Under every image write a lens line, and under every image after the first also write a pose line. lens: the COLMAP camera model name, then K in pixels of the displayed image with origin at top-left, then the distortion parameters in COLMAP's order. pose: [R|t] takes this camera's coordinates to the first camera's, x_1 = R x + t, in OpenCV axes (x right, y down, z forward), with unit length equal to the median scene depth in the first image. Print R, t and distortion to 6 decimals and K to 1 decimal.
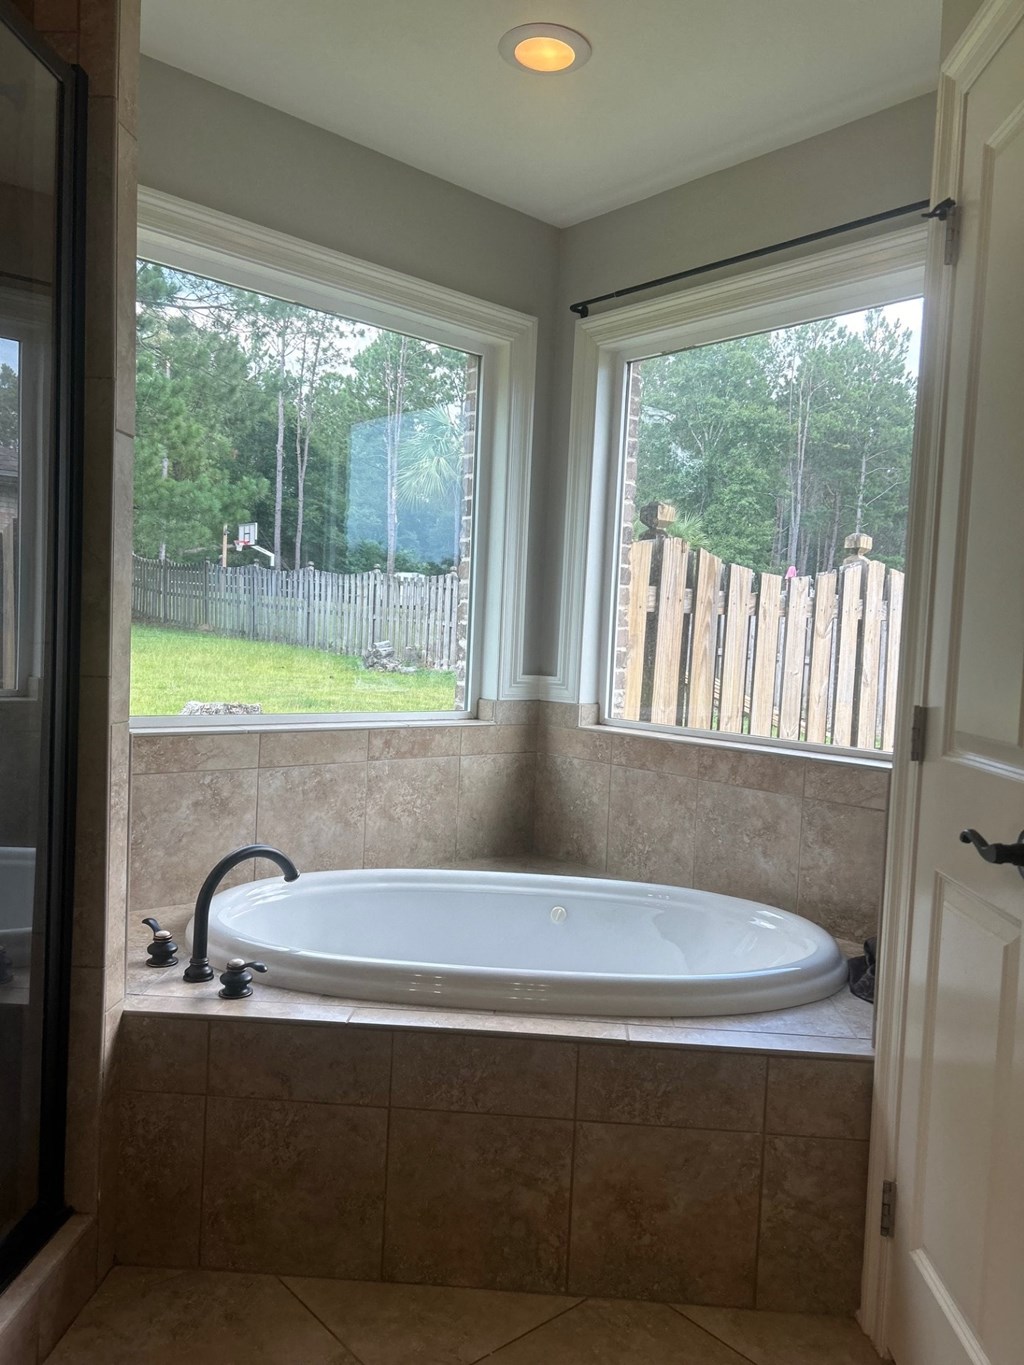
lens RADIAL K [[1028.4, 0, 518.1], [0, 1028.4, 694.9], [0, 0, 1]] dist [0.049216, -0.037686]
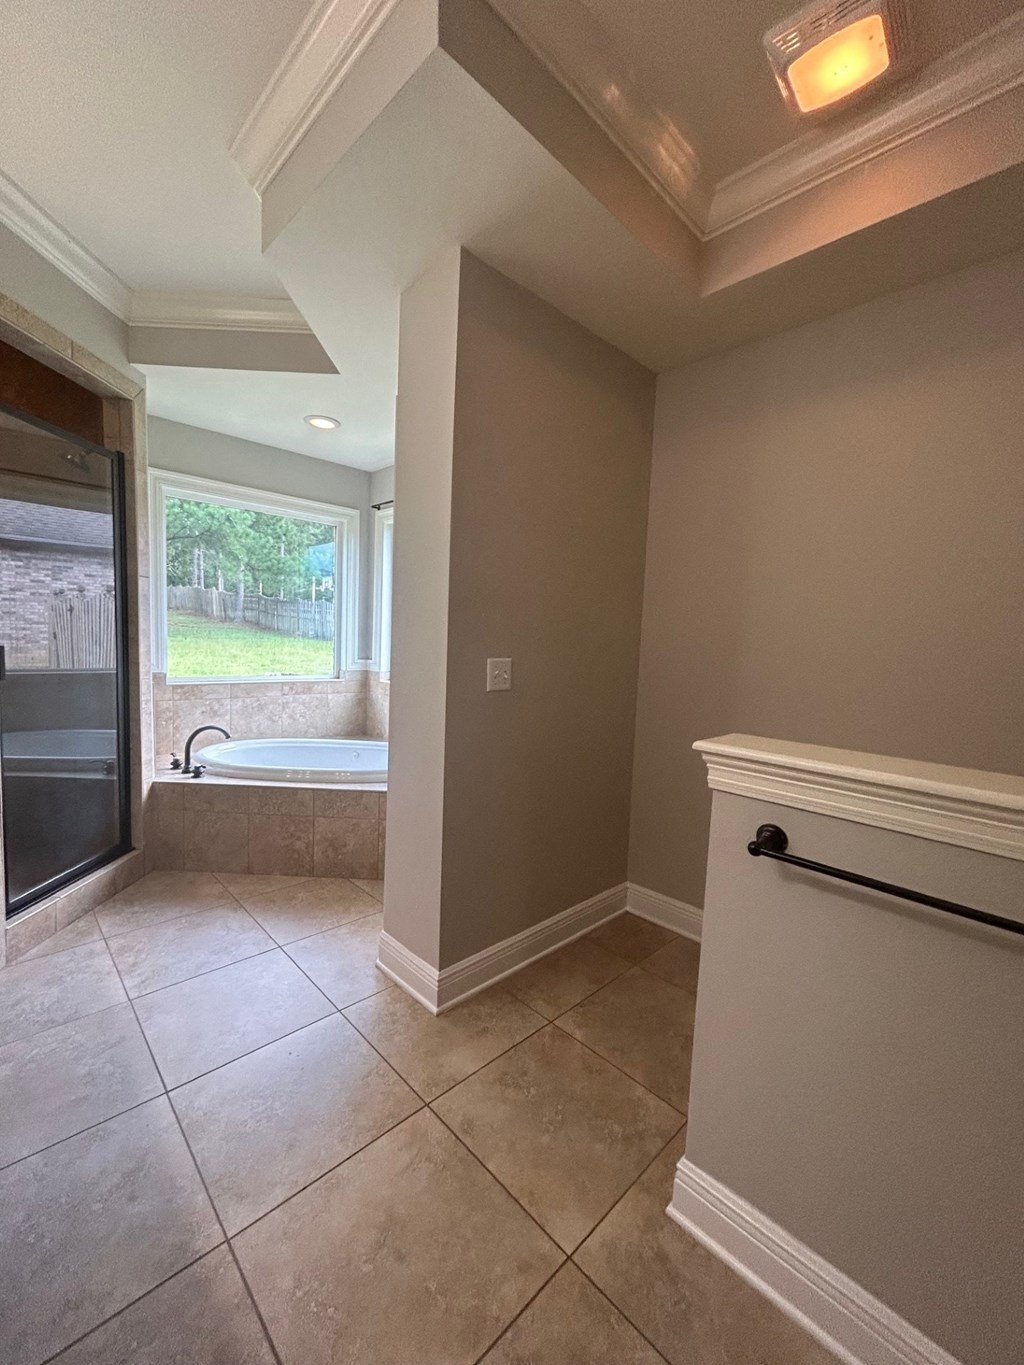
lens RADIAL K [[557.0, 0, 503.1], [0, 557.0, 687.5], [0, 0, 1]] dist [-0.003708, 0.001064]
pose [[0.999218, -0.005696, 0.039137, 0.437380], [0.004355, 0.999403, 0.034269, 0.003000], [-0.039308, -0.034071, 0.998646, -0.457591]]
